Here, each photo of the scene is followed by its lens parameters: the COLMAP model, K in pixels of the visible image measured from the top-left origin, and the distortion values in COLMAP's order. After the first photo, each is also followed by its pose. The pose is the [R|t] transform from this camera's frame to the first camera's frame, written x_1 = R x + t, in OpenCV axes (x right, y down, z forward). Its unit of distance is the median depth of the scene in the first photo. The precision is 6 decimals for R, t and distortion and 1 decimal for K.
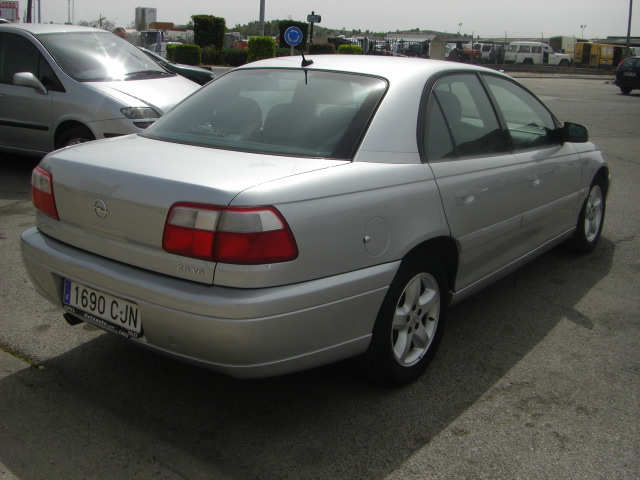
lens RADIAL K [[717.4, 0, 322.9], [0, 717.4, 239.3], [0, 0, 1]] dist [-0.140534, 0.000000]
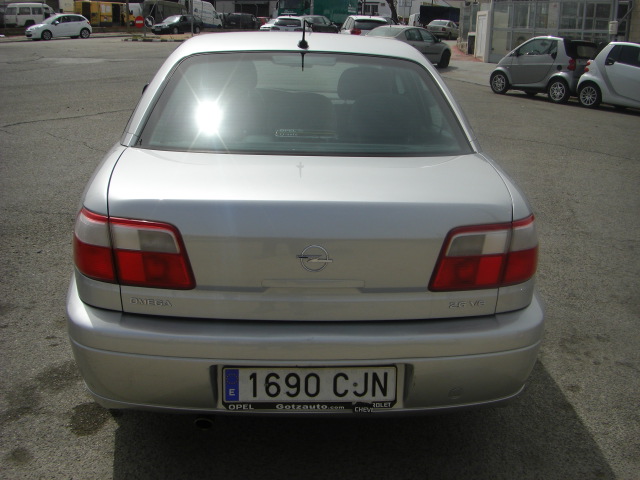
lens RADIAL K [[717.4, 0, 315.1], [0, 717.4, 224.9], [0, 0, 1]] dist [-0.140534, 0.000000]
pose [[0.759508, -0.183558, 0.624063, -0.732785], [0.159902, 0.982608, 0.094412, -0.139035], [-0.630539, 0.028082, 0.775649, 0.409009]]
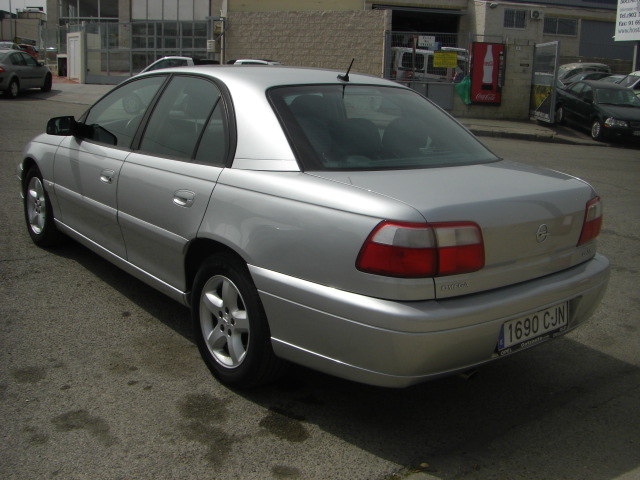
lens RADIAL K [[717.4, 0, 313.9], [0, 717.4, 238.3], [0, 0, 1]] dist [-0.140534, 0.000000]
pose [[0.238049, -0.255514, 0.937040, -1.313597], [0.216071, 0.954530, 0.205392, -0.307954], [-0.946914, 0.153573, 0.282434, 0.979390]]
